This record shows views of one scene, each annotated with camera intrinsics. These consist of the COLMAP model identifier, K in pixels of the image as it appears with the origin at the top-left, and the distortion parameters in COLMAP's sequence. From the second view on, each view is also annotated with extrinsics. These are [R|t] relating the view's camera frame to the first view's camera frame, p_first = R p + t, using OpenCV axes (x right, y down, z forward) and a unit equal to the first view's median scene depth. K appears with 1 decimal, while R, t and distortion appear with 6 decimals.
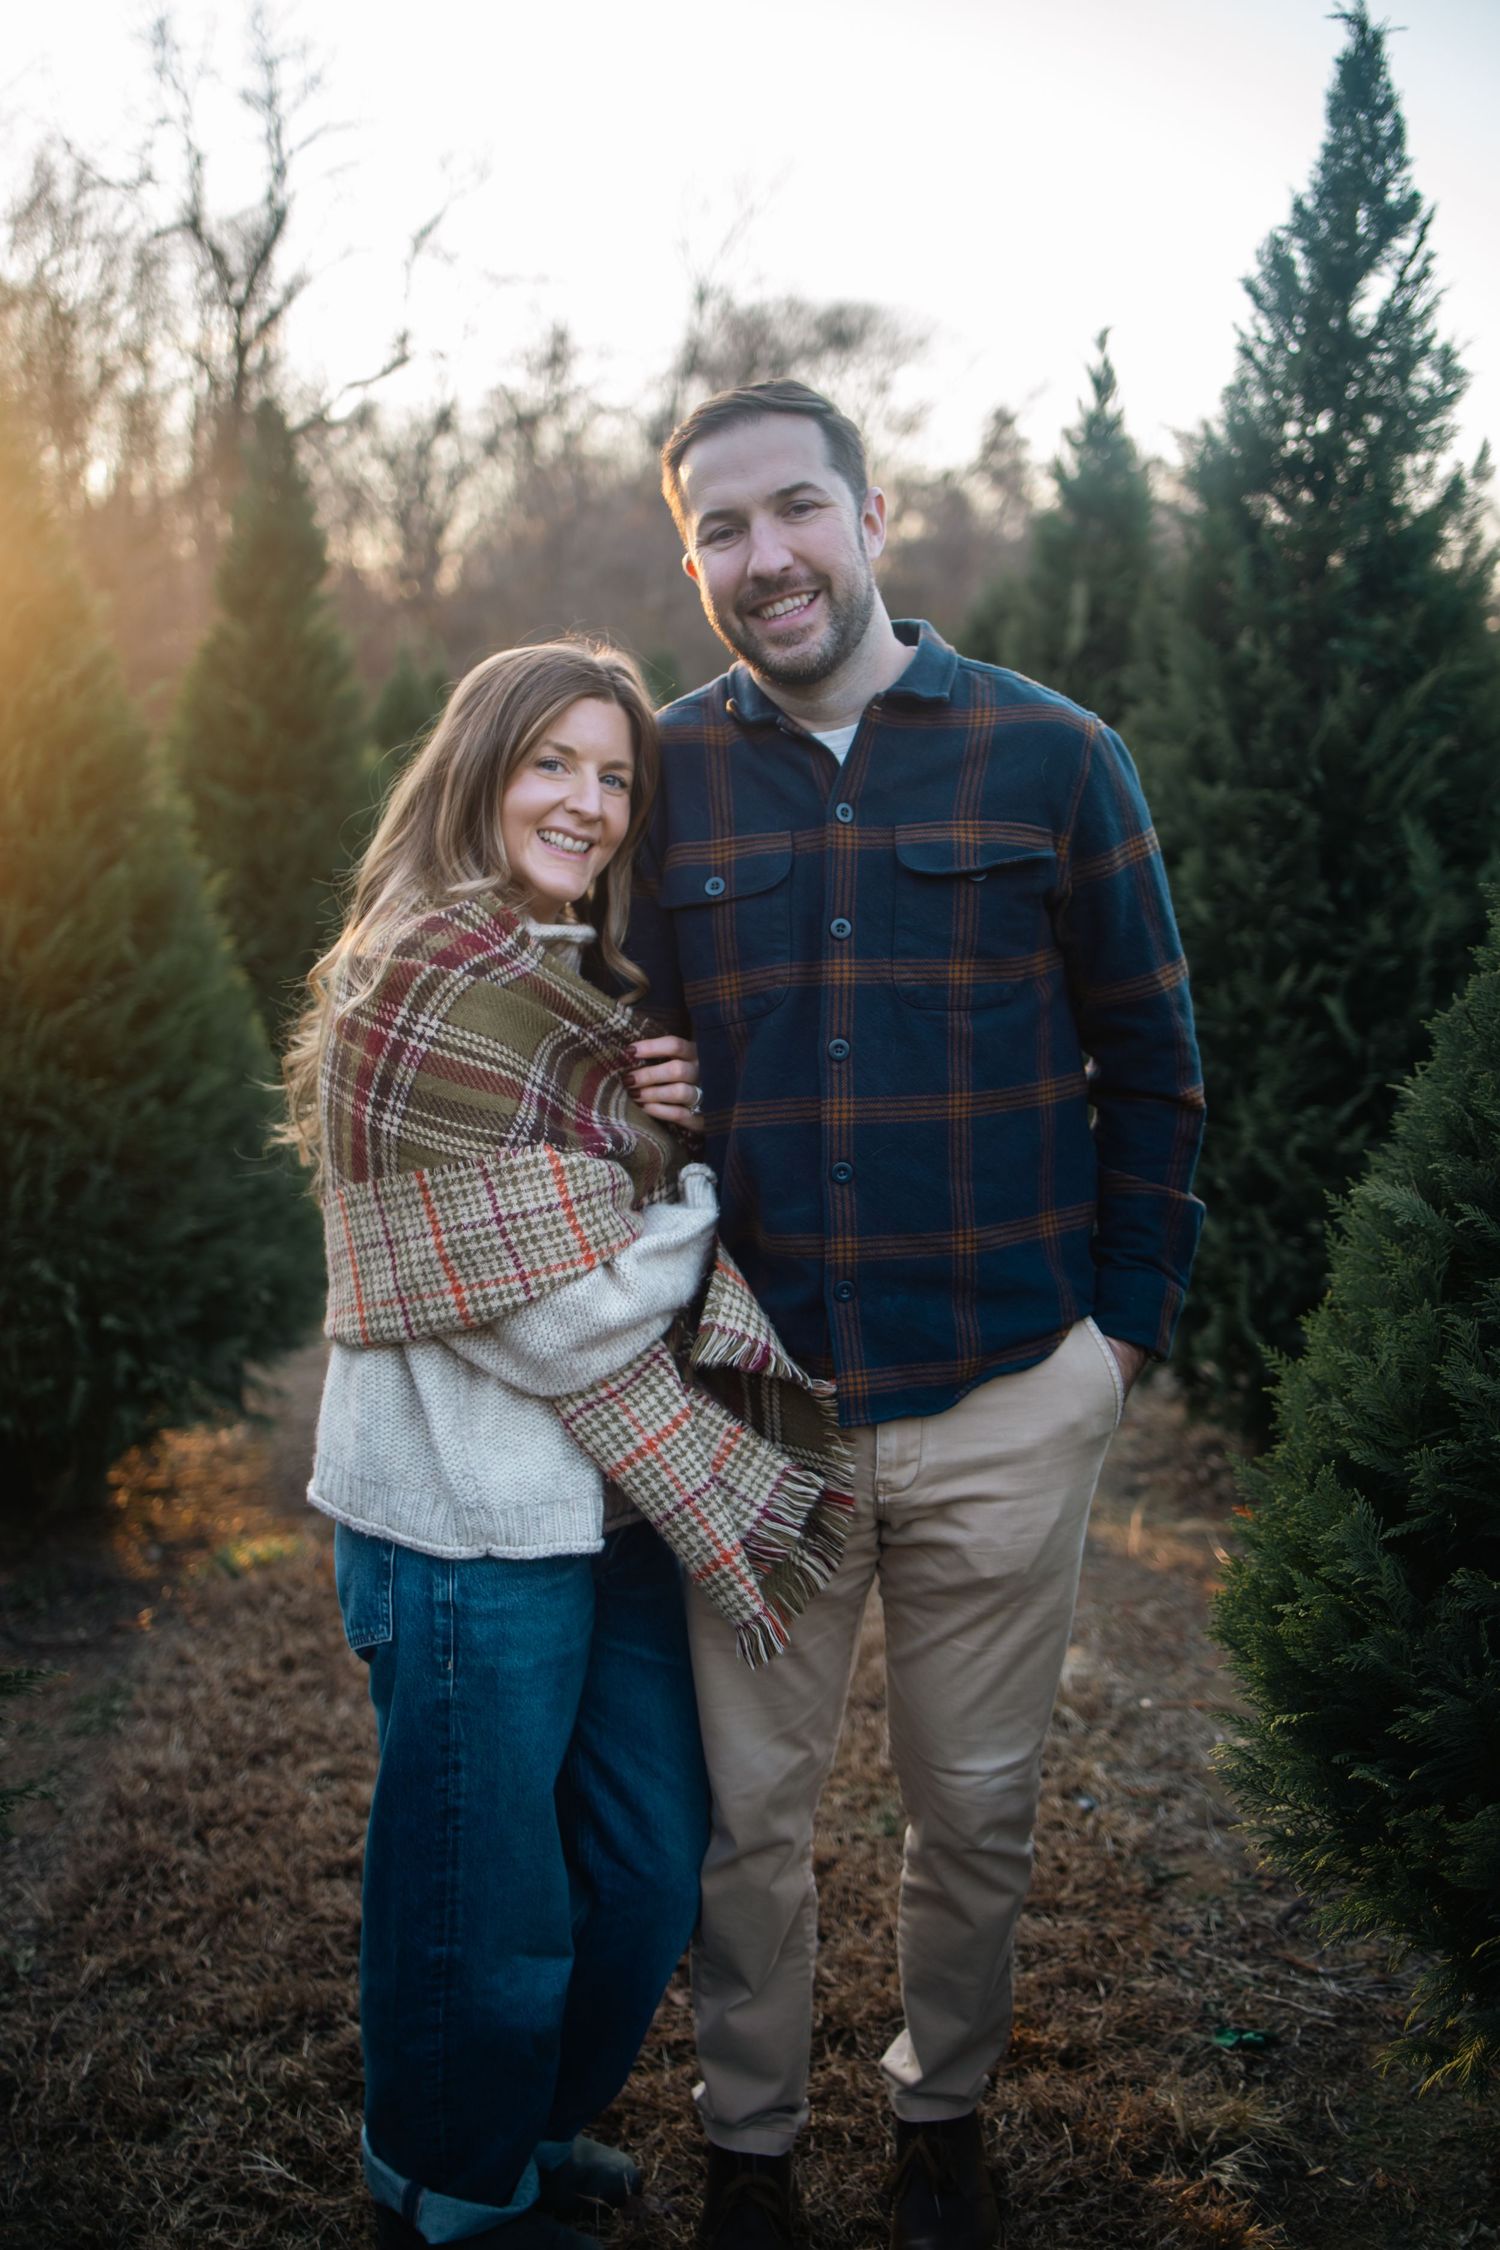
lens RADIAL K [[2347.7, 0, 738.0], [0, 2347.7, 1201.8], [0, 0, 1]] dist [-0.036552, 0.000000]
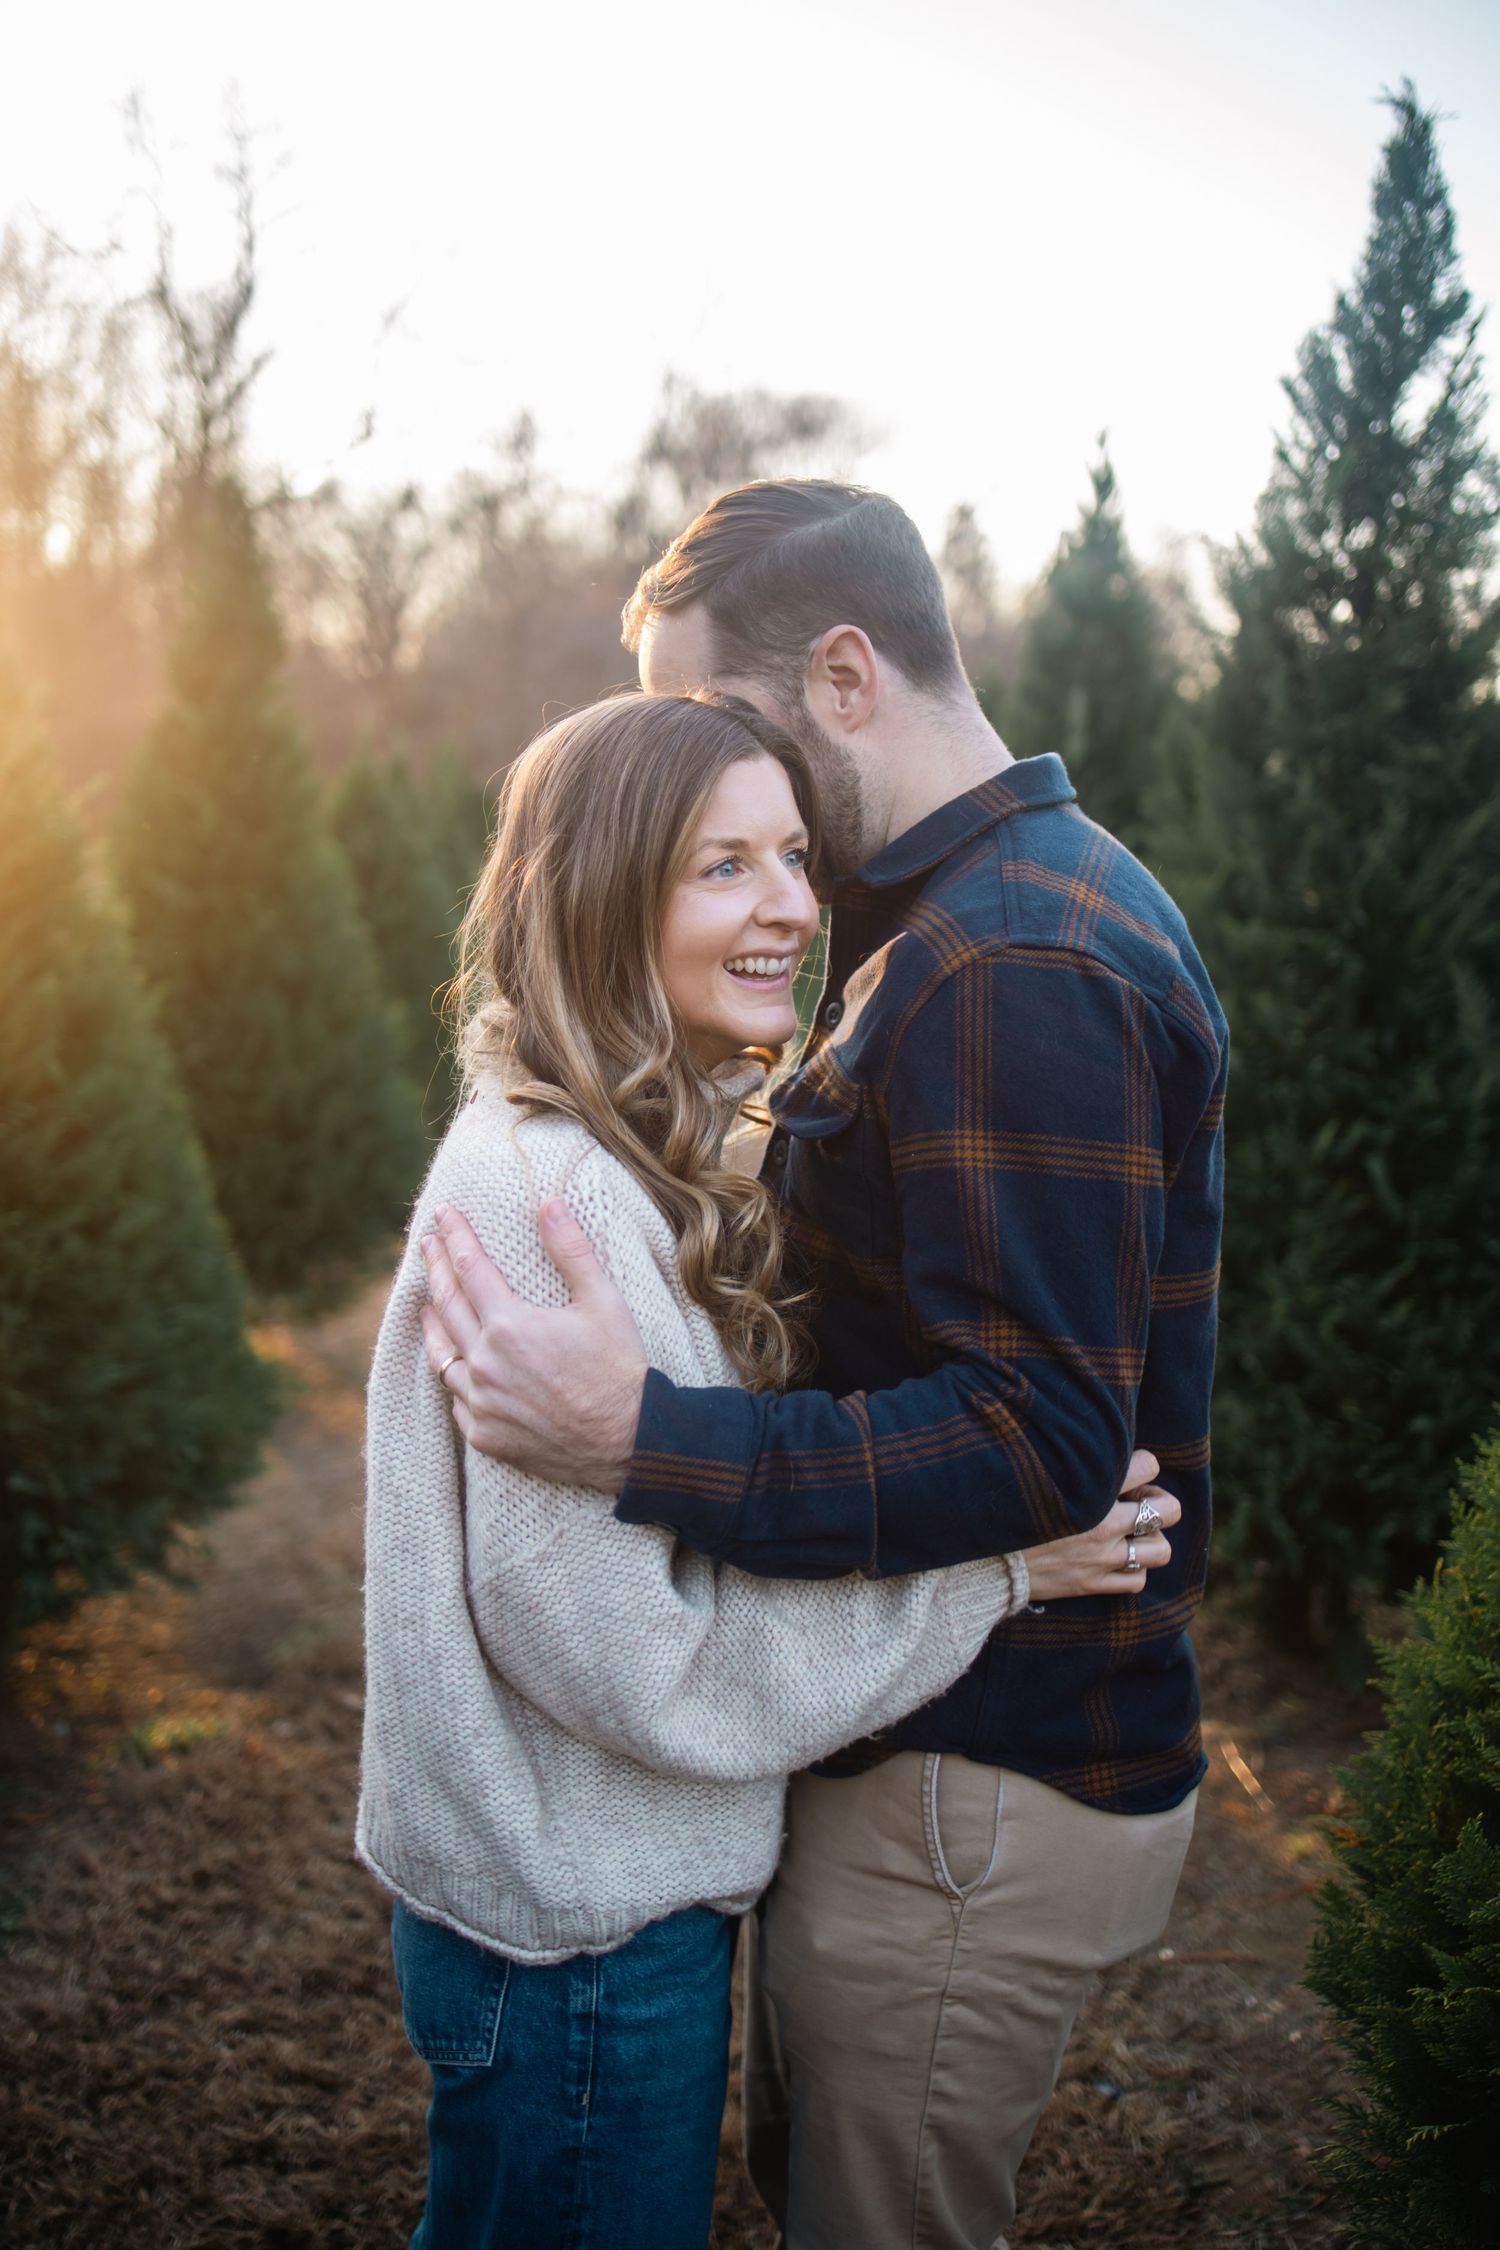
lens RADIAL K [[2347.7, 0, 709.5], [0, 2347.7, 1194.0], [0, 0, 1]] dist [-0.036552, 0.000000]
pose [[0.999623, 0.024704, 0.012017, -0.015074], [-0.024249, 0.999035, -0.036627, -0.033692], [-0.012911, 0.036322, 0.999257, 0.091736]]
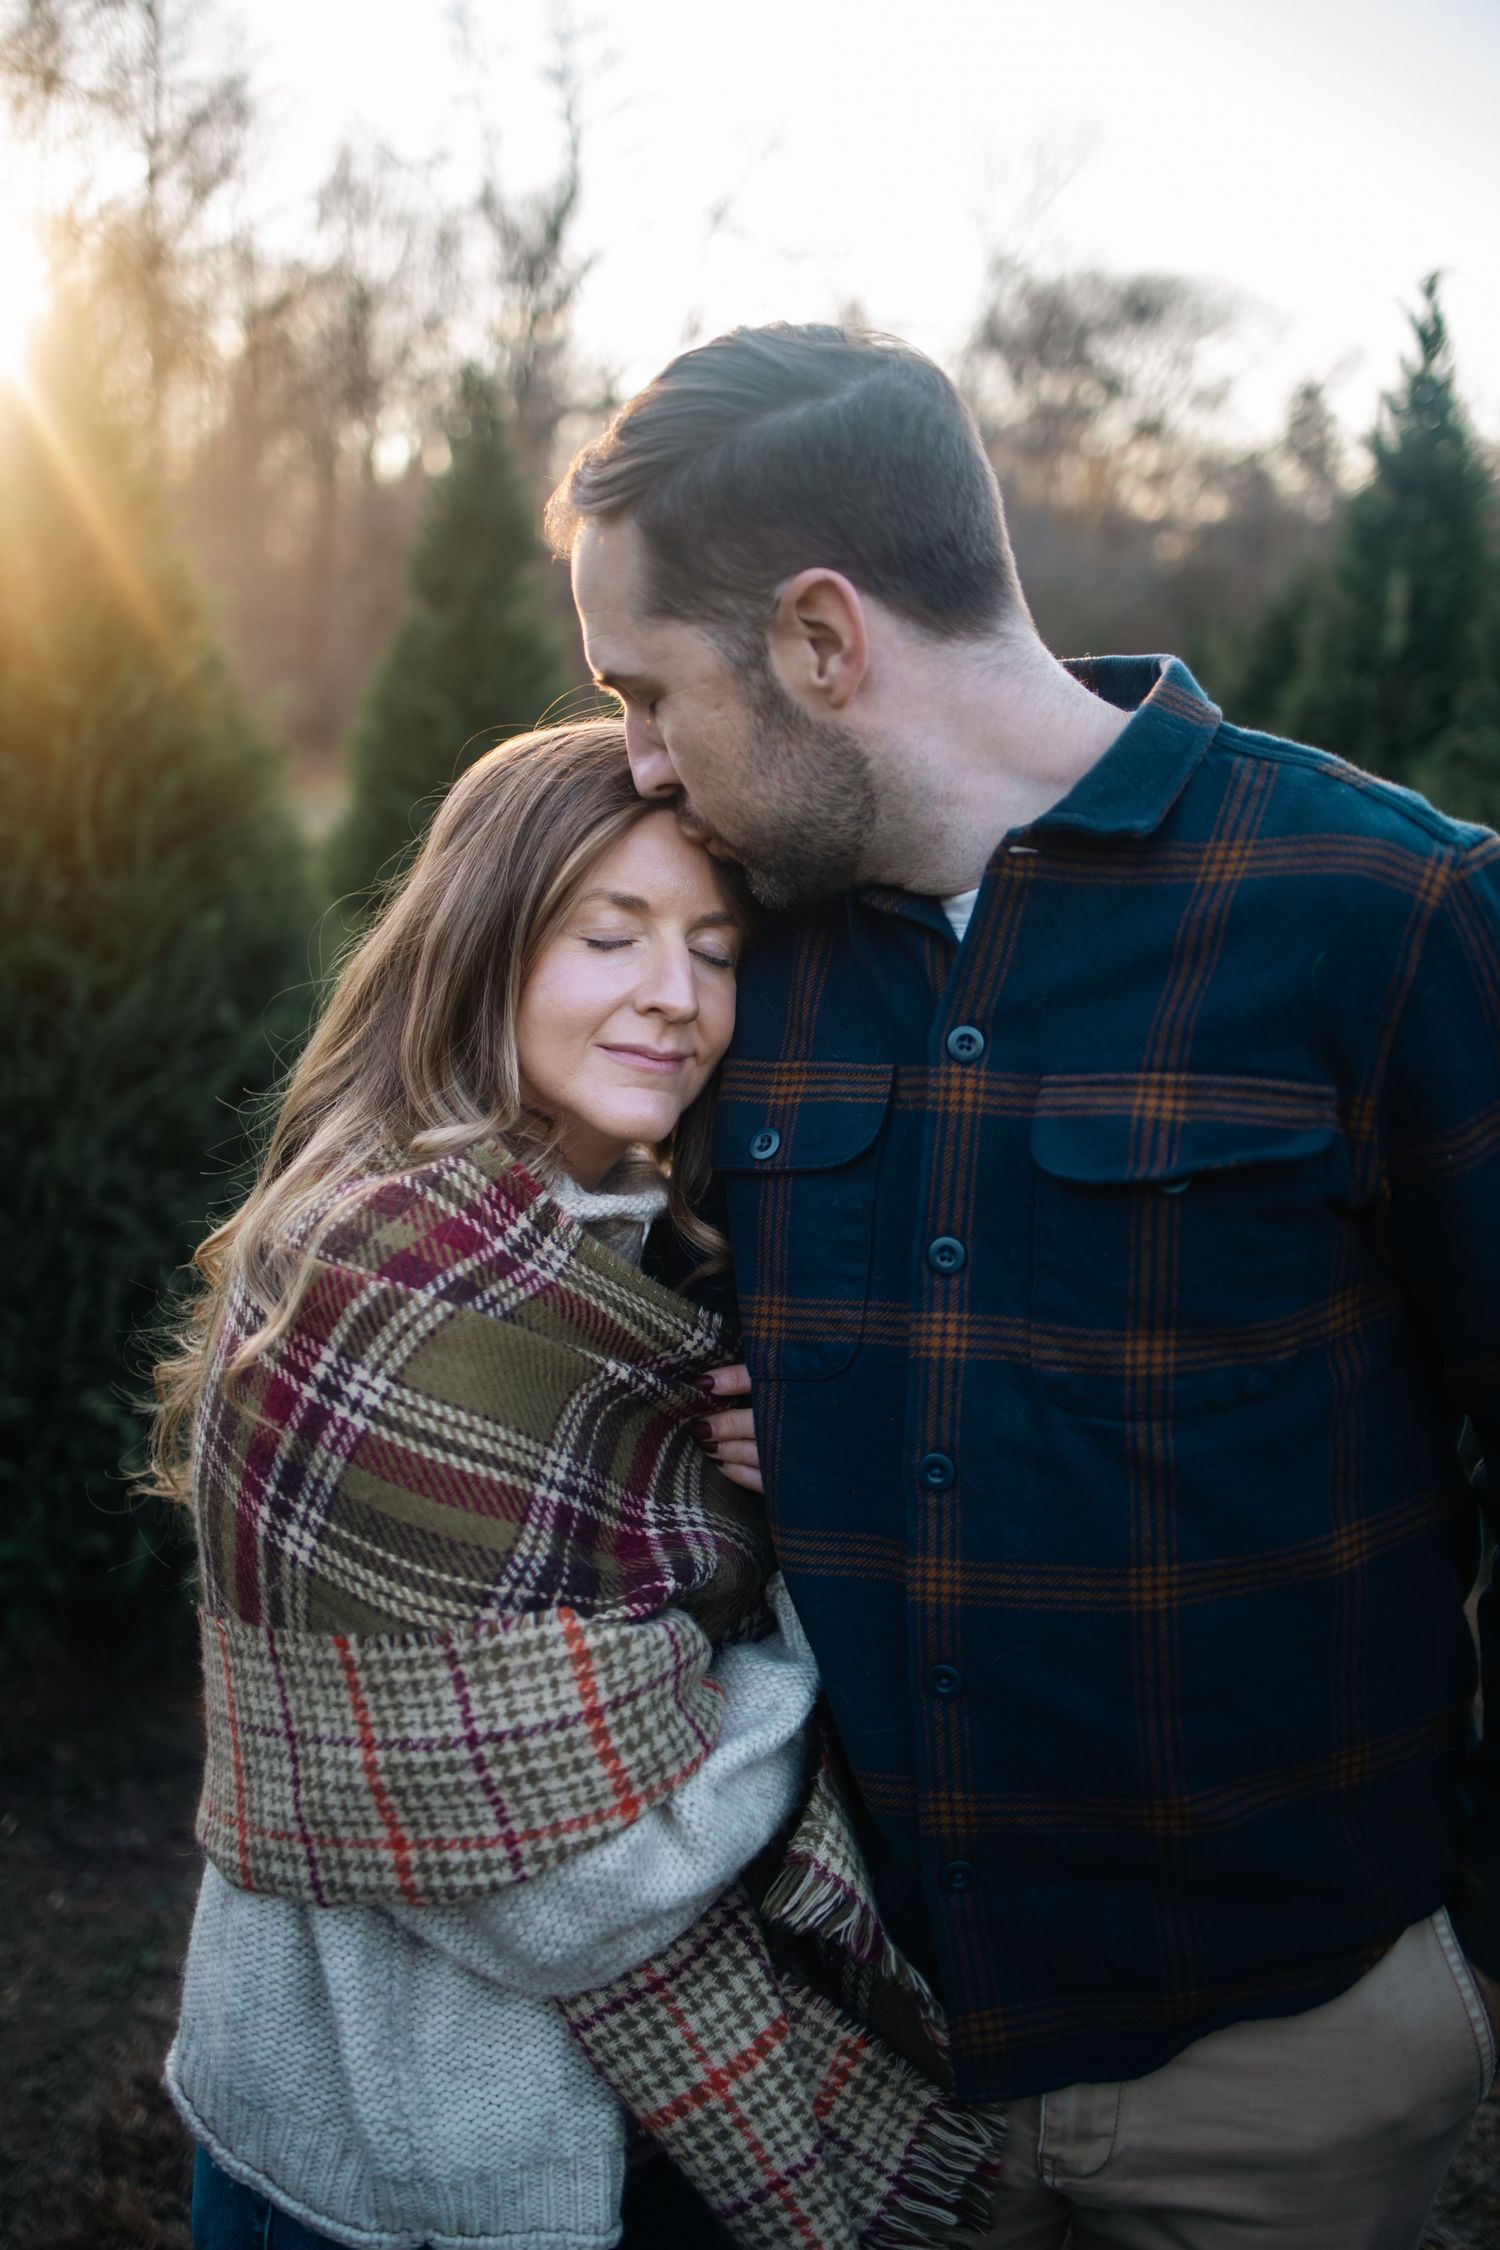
lens RADIAL K [[2347.7, 0, 728.6], [0, 2347.7, 1154.8], [0, 0, 1]] dist [-0.036552, 0.000000]
pose [[0.992166, 0.028647, -0.121597, 0.010391], [-0.029833, 0.999523, -0.007949, -0.053936], [0.121311, 0.011514, 0.992548, 0.180587]]
